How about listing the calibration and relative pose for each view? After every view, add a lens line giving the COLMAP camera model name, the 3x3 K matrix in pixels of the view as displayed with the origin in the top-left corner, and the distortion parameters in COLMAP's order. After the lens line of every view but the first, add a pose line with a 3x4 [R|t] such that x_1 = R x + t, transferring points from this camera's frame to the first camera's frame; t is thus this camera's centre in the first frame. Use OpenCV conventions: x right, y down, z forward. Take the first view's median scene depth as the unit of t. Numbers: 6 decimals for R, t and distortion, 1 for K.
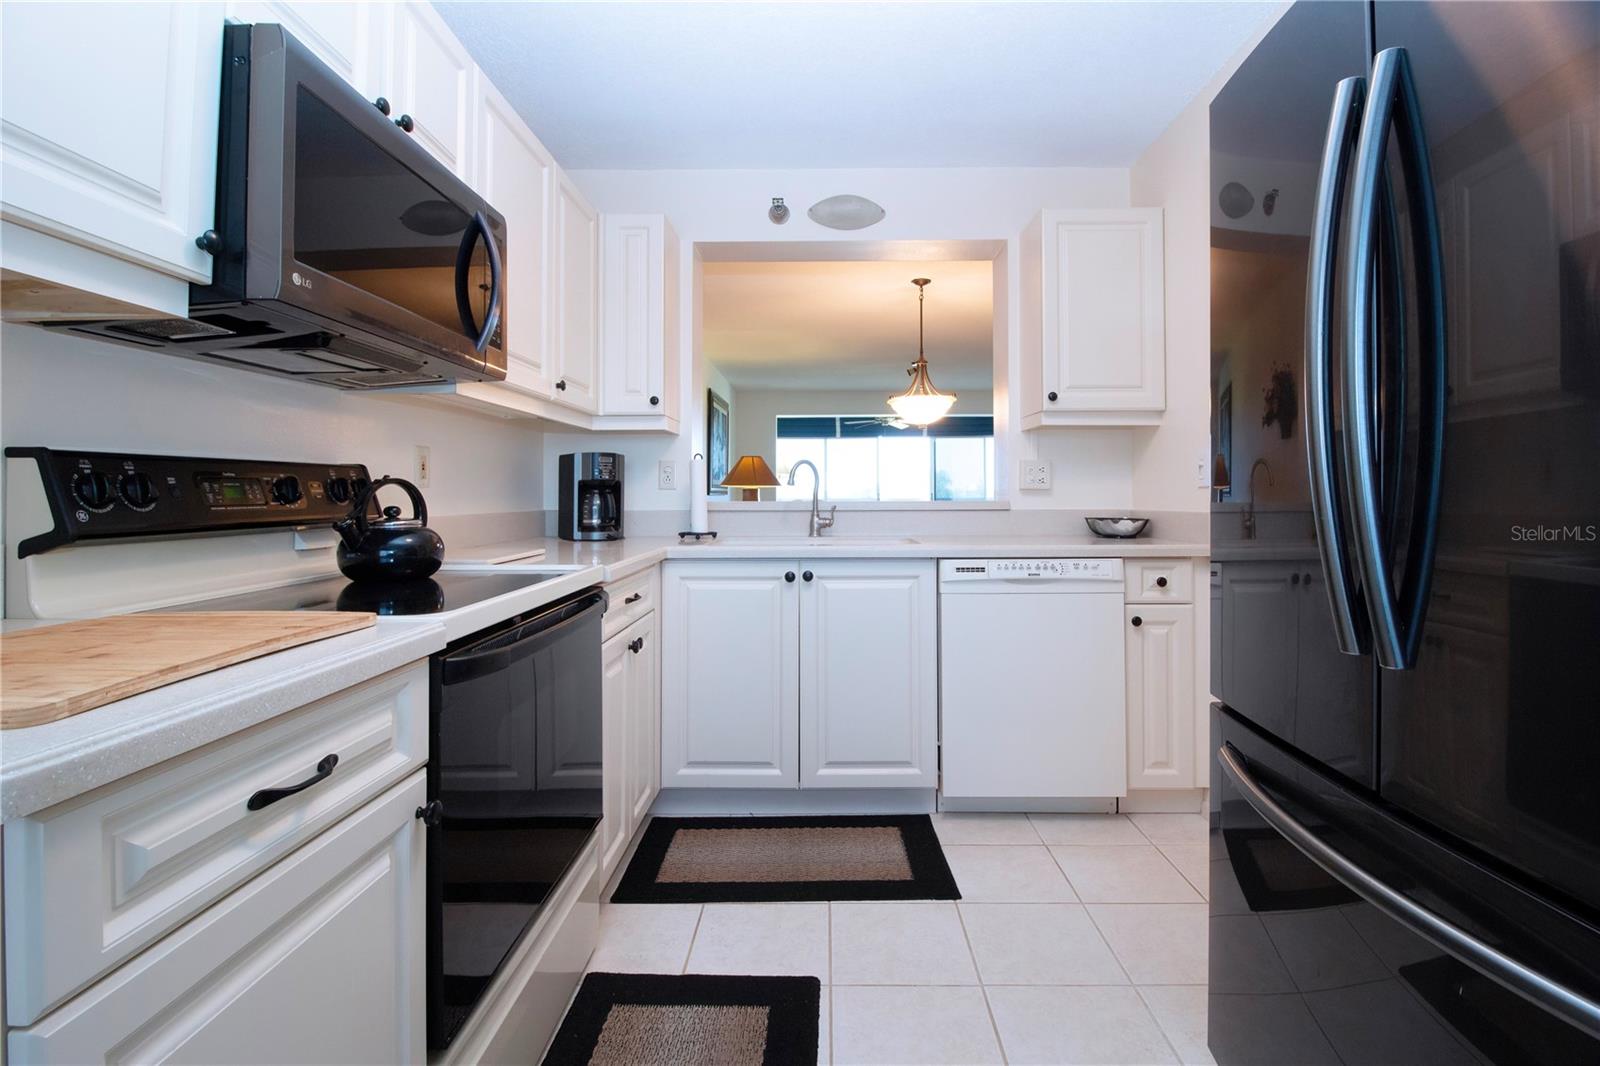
lens RADIAL K [[980.5, 0, 732.8], [0, 980.5, 527.3], [0, 0, 1]] dist [-0.000889, -0.000323]
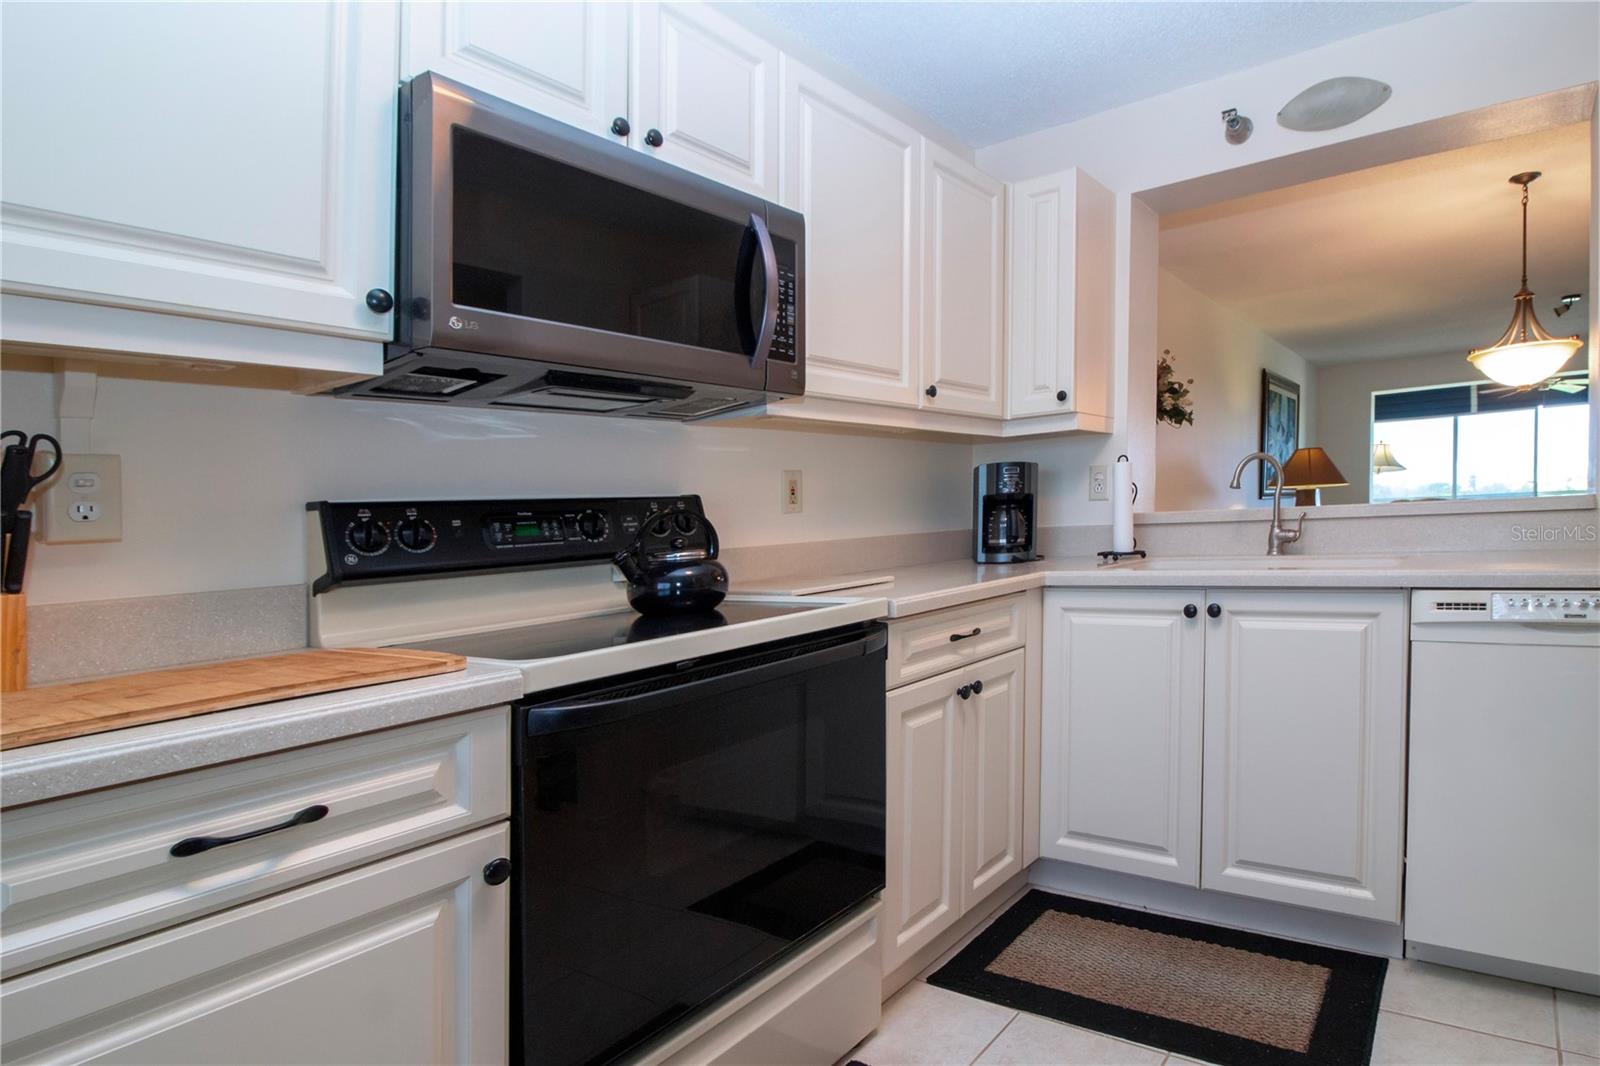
lens RADIAL K [[968.5, 0, 802.4], [0, 968.5, 581.7], [0, 0, 1]] dist [-0.005742, -0.003525]
pose [[0.820351, 0.000930, -0.571860, 0.243655], [0.025429, 0.998950, 0.038104, -0.008656], [0.571295, -0.045801, 0.819466, 0.215119]]
